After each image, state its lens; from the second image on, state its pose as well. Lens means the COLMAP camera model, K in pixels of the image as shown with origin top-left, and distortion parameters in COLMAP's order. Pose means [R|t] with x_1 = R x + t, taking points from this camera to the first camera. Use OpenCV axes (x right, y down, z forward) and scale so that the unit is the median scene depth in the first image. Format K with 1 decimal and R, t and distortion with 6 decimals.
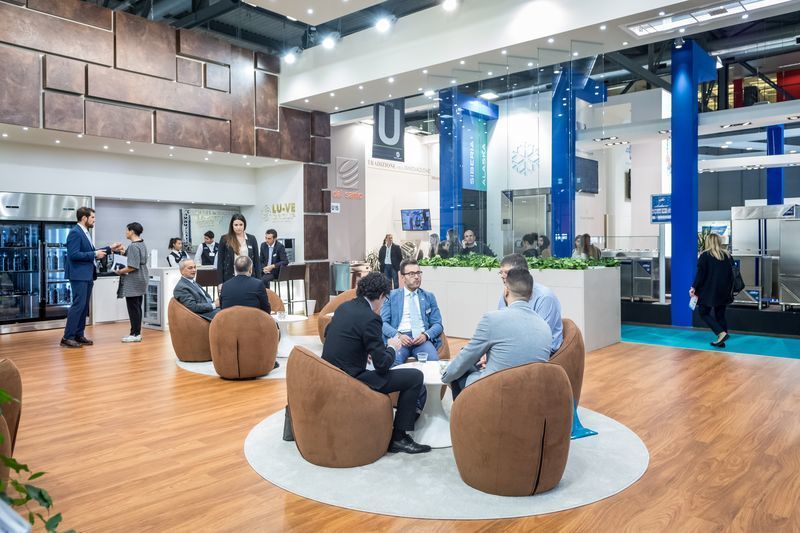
lens RADIAL K [[604.9, 0, 394.8], [0, 604.9, 248.0], [0, 0, 1]] dist [0.021772, -0.007547]
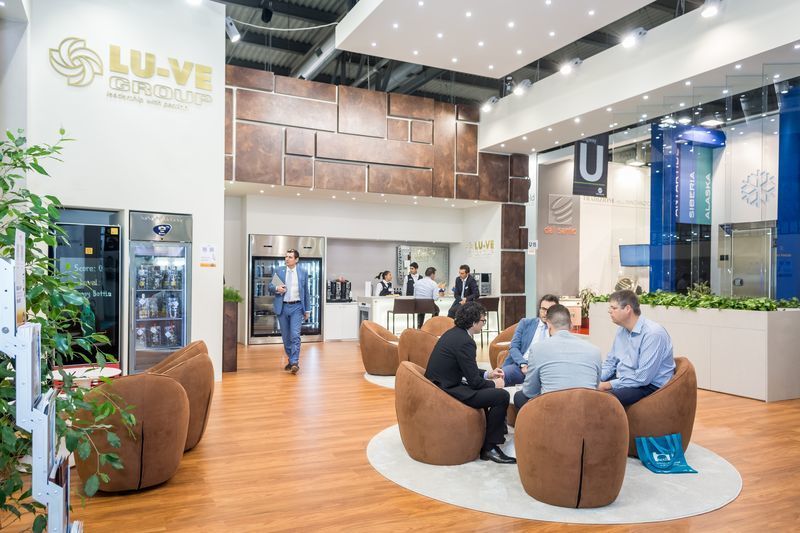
lens RADIAL K [[592.7, 0, 401.8], [0, 592.7, 276.9], [0, 0, 1]] dist [0.022619, -0.004870]
pose [[0.921134, 0.014174, -0.388987, 0.116062], [-0.017505, 0.999834, -0.005022, -0.001217], [0.388851, 0.011435, 0.921230, -0.043113]]
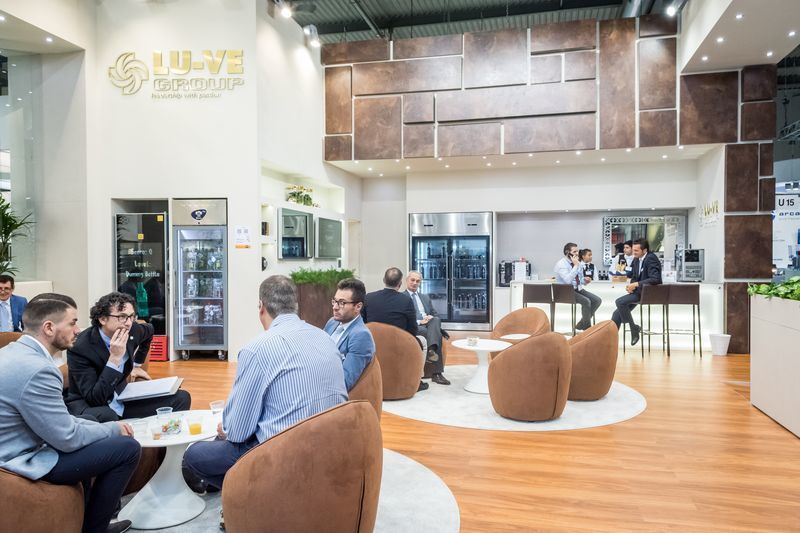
lens RADIAL K [[588.0, 0, 400.0], [0, 588.0, 266.5], [0, 0, 1]] dist [0.032536, -0.011786]
pose [[0.453274, 0.016402, -0.891220, 0.366964], [-0.006715, 0.999865, 0.014987, -0.003014], [0.891346, -0.000809, 0.453323, 0.398008]]
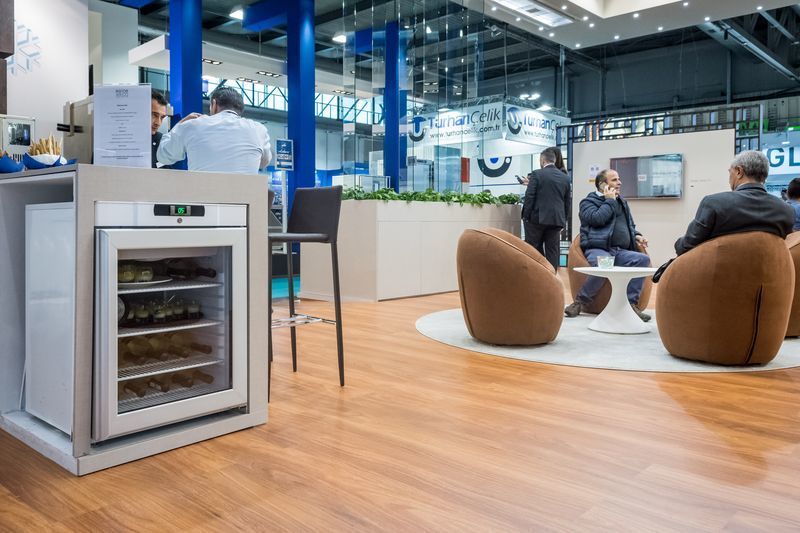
lens RADIAL K [[604.9, 0, 394.8], [0, 604.9, 248.0], [0, 0, 1]] dist [0.021772, -0.007547]
pose [[0.056610, -0.044713, 0.997395, -0.586056], [0.003366, 0.999000, 0.044594, 0.046753], [-0.998391, 0.000833, 0.056704, 0.877120]]
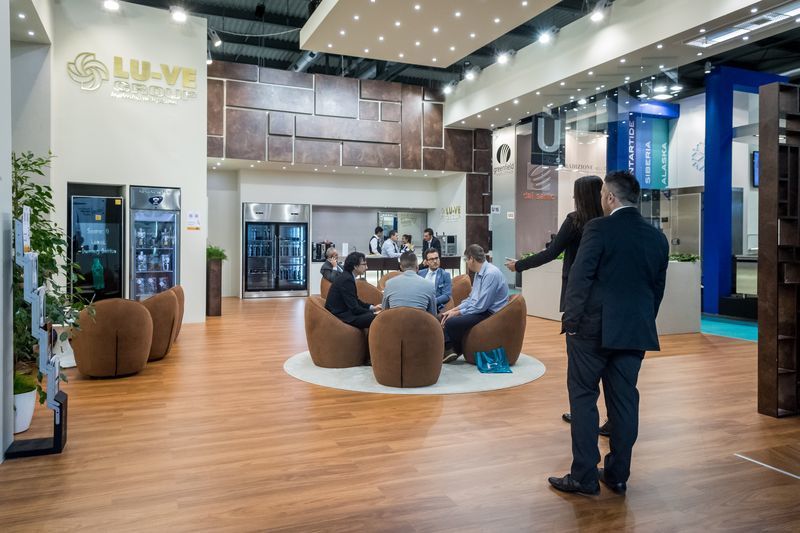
lens RADIAL K [[600.4, 0, 401.4], [0, 600.4, 240.3], [0, 0, 1]] dist [0.023381, -0.003679]
pose [[0.898030, 0.007069, -0.439878, 0.311271], [-0.012225, 0.999886, -0.008889, 0.007572], [0.439764, 0.013360, 0.898014, -0.154692]]
